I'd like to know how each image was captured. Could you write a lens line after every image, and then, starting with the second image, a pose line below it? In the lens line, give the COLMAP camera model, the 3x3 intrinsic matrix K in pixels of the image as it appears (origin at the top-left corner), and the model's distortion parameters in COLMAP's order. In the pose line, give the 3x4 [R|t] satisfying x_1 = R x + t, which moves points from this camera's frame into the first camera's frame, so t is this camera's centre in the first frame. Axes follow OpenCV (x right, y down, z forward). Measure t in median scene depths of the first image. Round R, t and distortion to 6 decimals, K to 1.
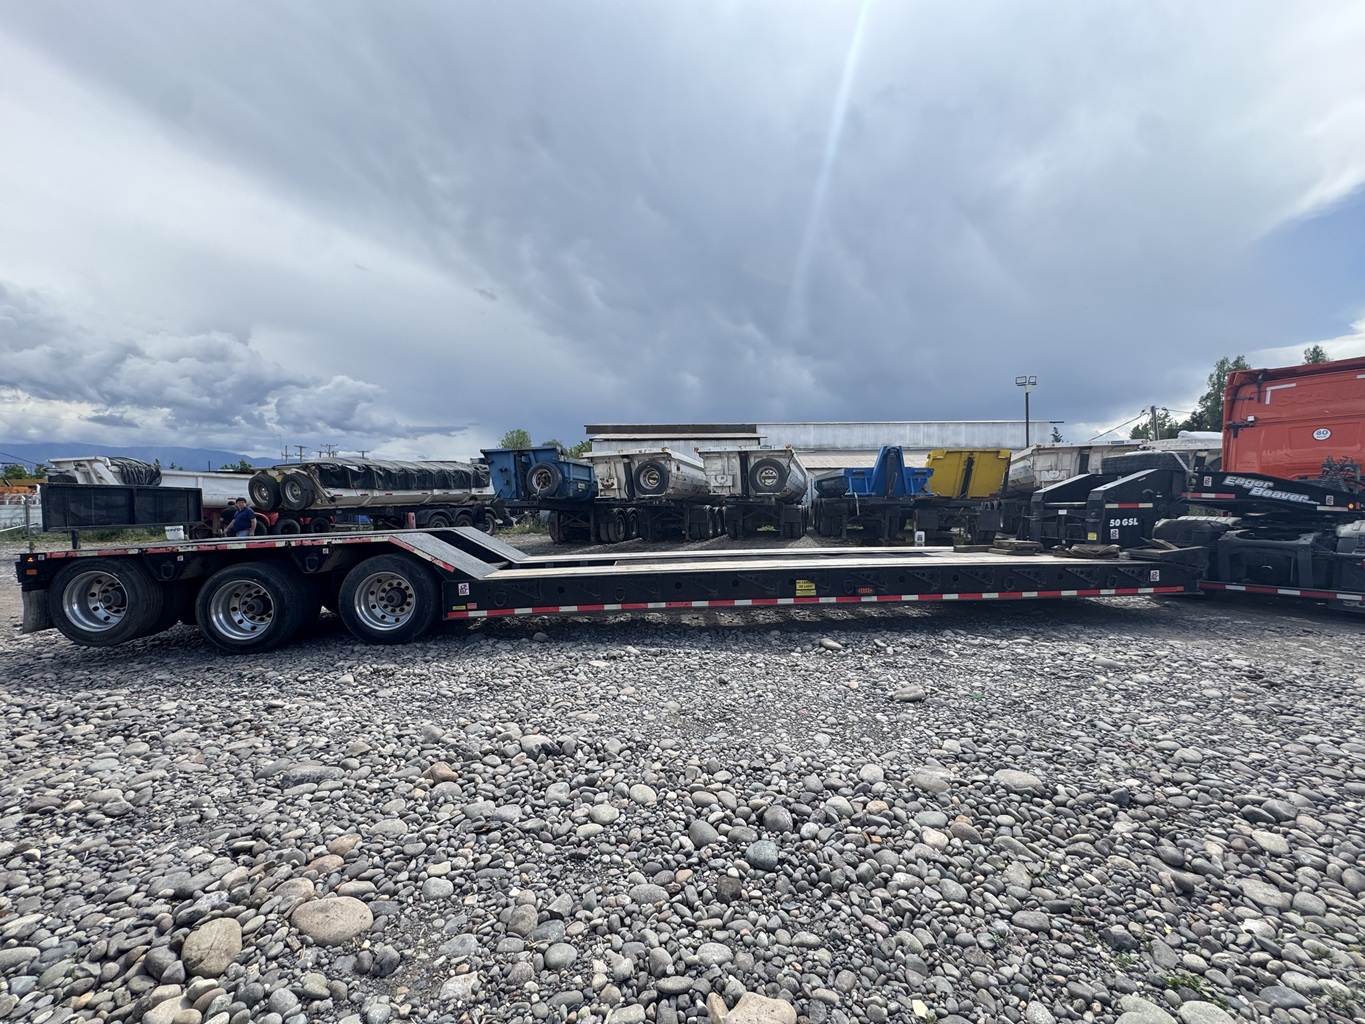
lens RADIAL K [[540.9, 0, 682.5], [0, 540.9, 512.0], [0, 0, 1]] dist [0.000235, 0.000007]
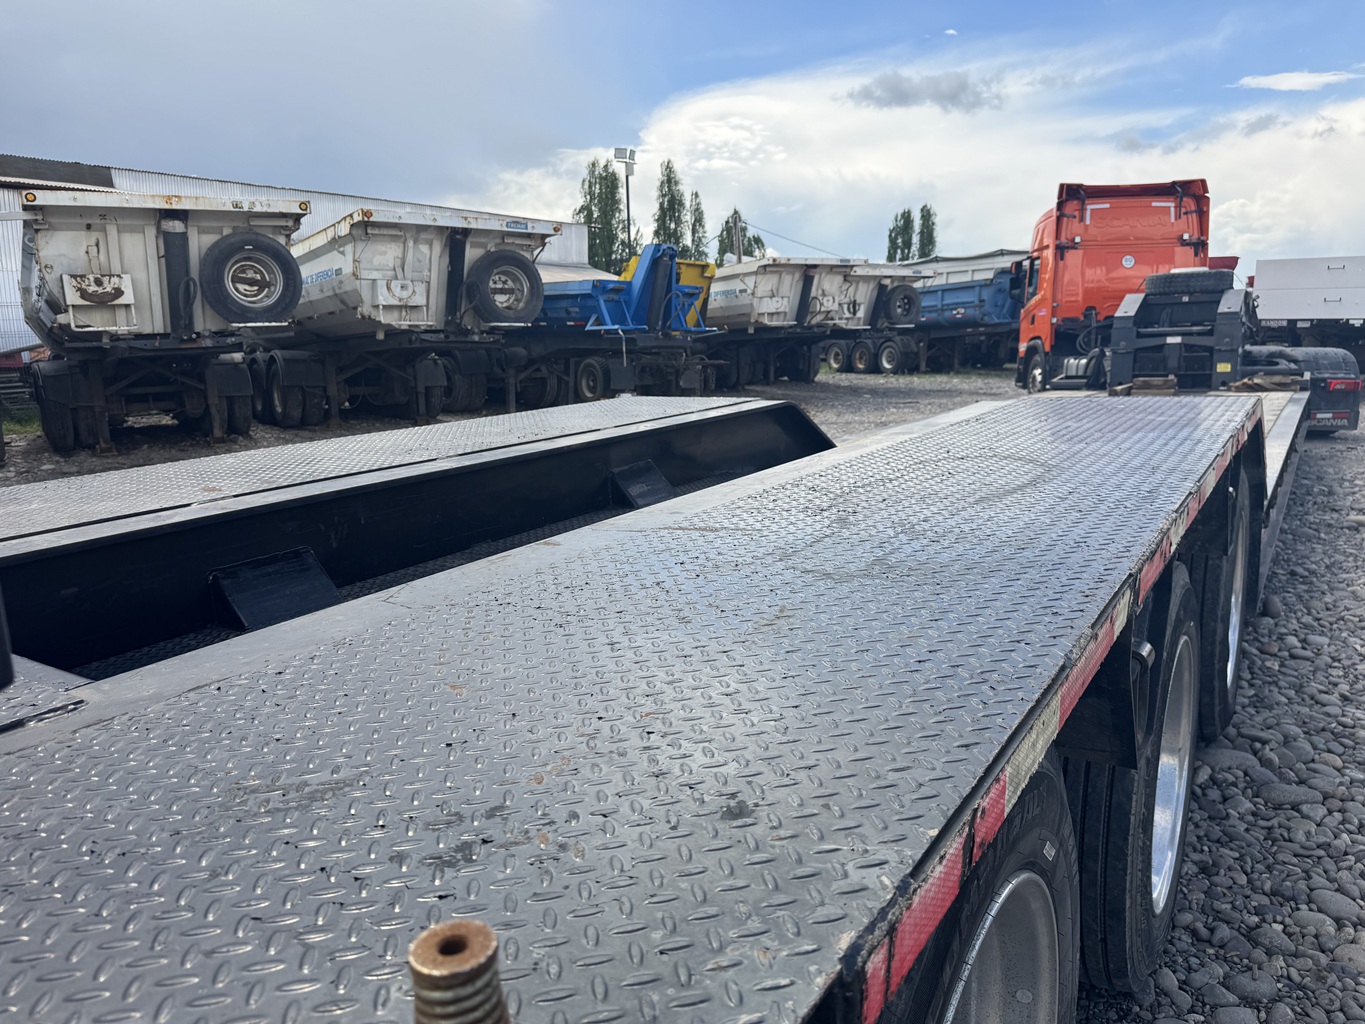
lens RADIAL K [[955.5, 0, 656.7], [0, 955.5, 508.9], [0, 0, 1]] dist [0.109604, -0.159052]
pose [[0.622115, -0.136030, 0.771018, -0.419793], [0.028705, 0.988091, 0.151166, 0.003472], [-0.782399, -0.071911, 0.618612, 0.308918]]
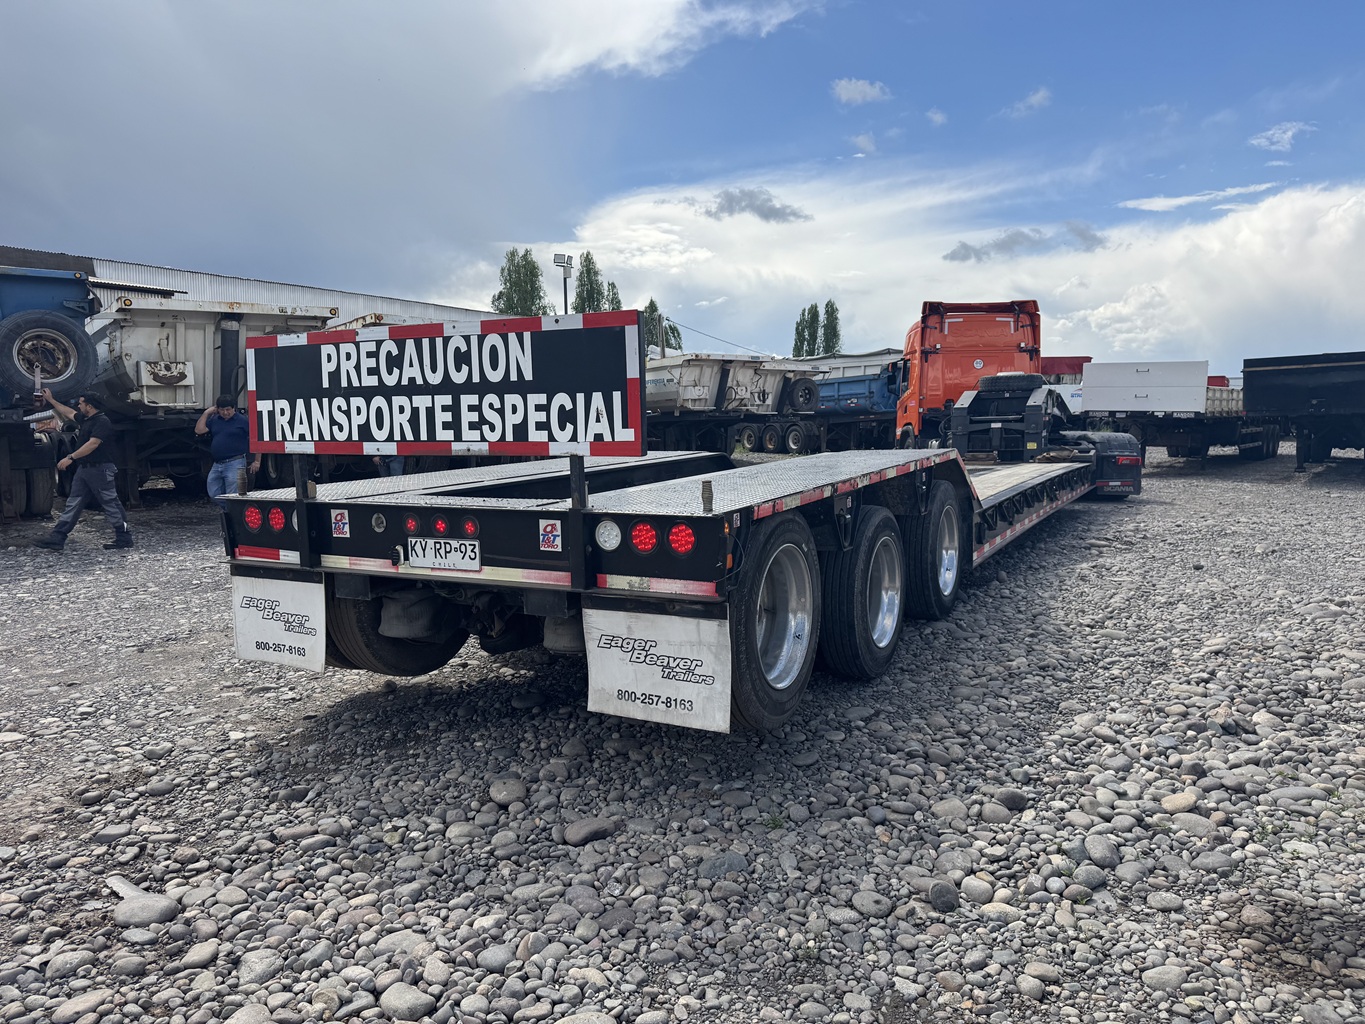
lens RADIAL K [[955.5, 0, 656.7], [0, 955.5, 508.9], [0, 0, 1]] dist [0.109604, -0.159052]
pose [[0.552350, -0.066939, 0.830921, -0.584766], [0.017106, 0.997471, 0.068984, 0.009986], [-0.833437, -0.023889, 0.552098, 0.221255]]
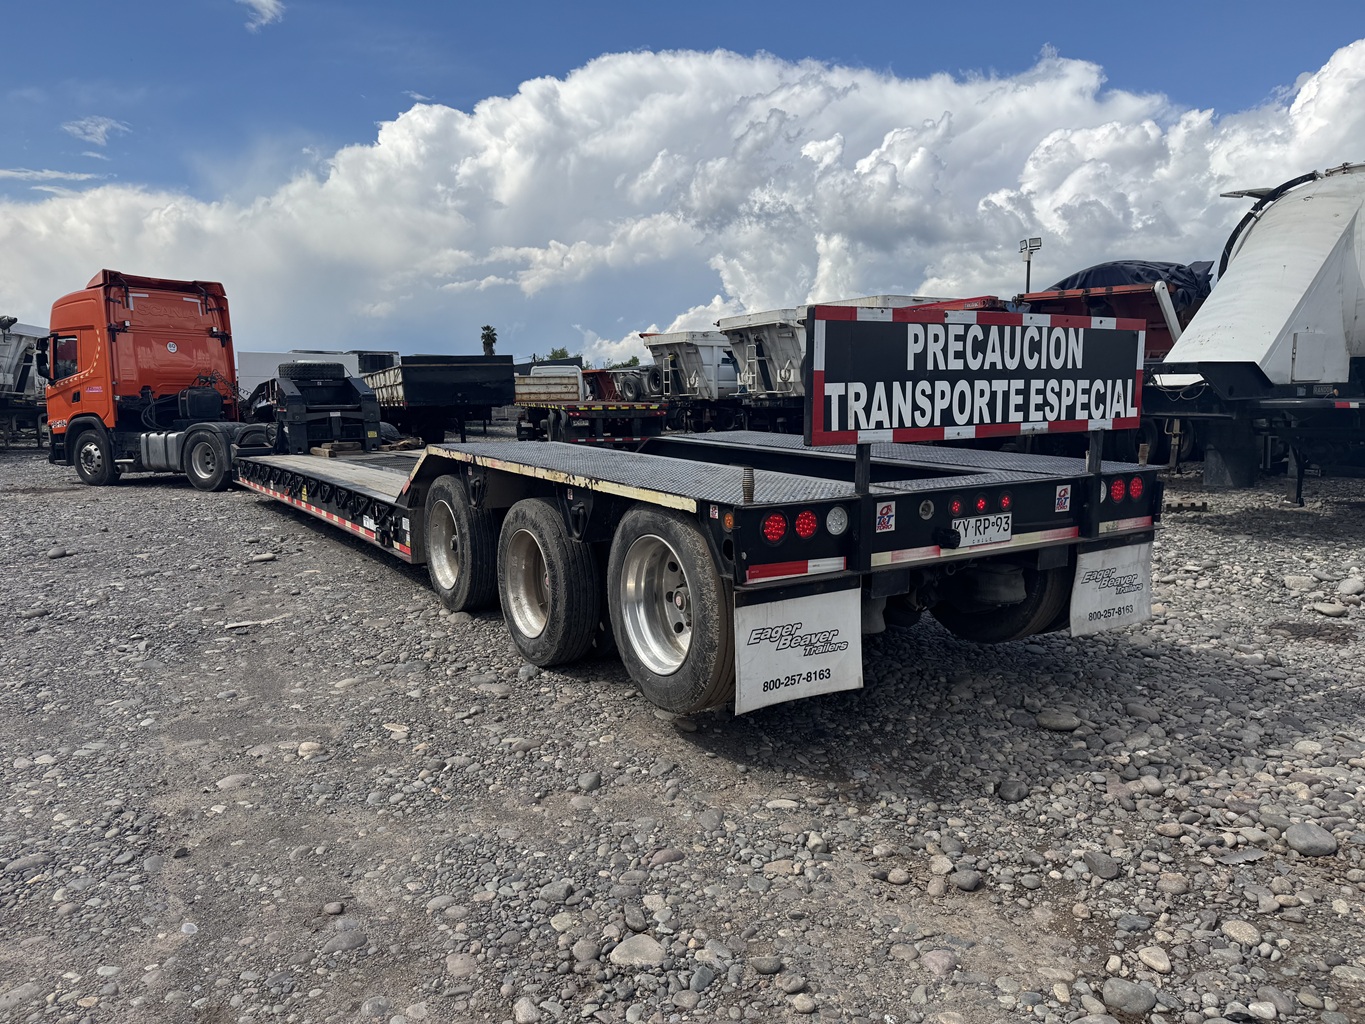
lens RADIAL K [[984.3, 0, 682.5], [0, 984.3, 512.0], [0, 0, 1]] dist [0.053614, -0.001958]
pose [[-0.458884, -0.081348, 0.884764, -0.609637], [0.038634, 0.993031, 0.111340, 0.000057], [-0.887656, 0.085274, -0.452543, 0.581889]]
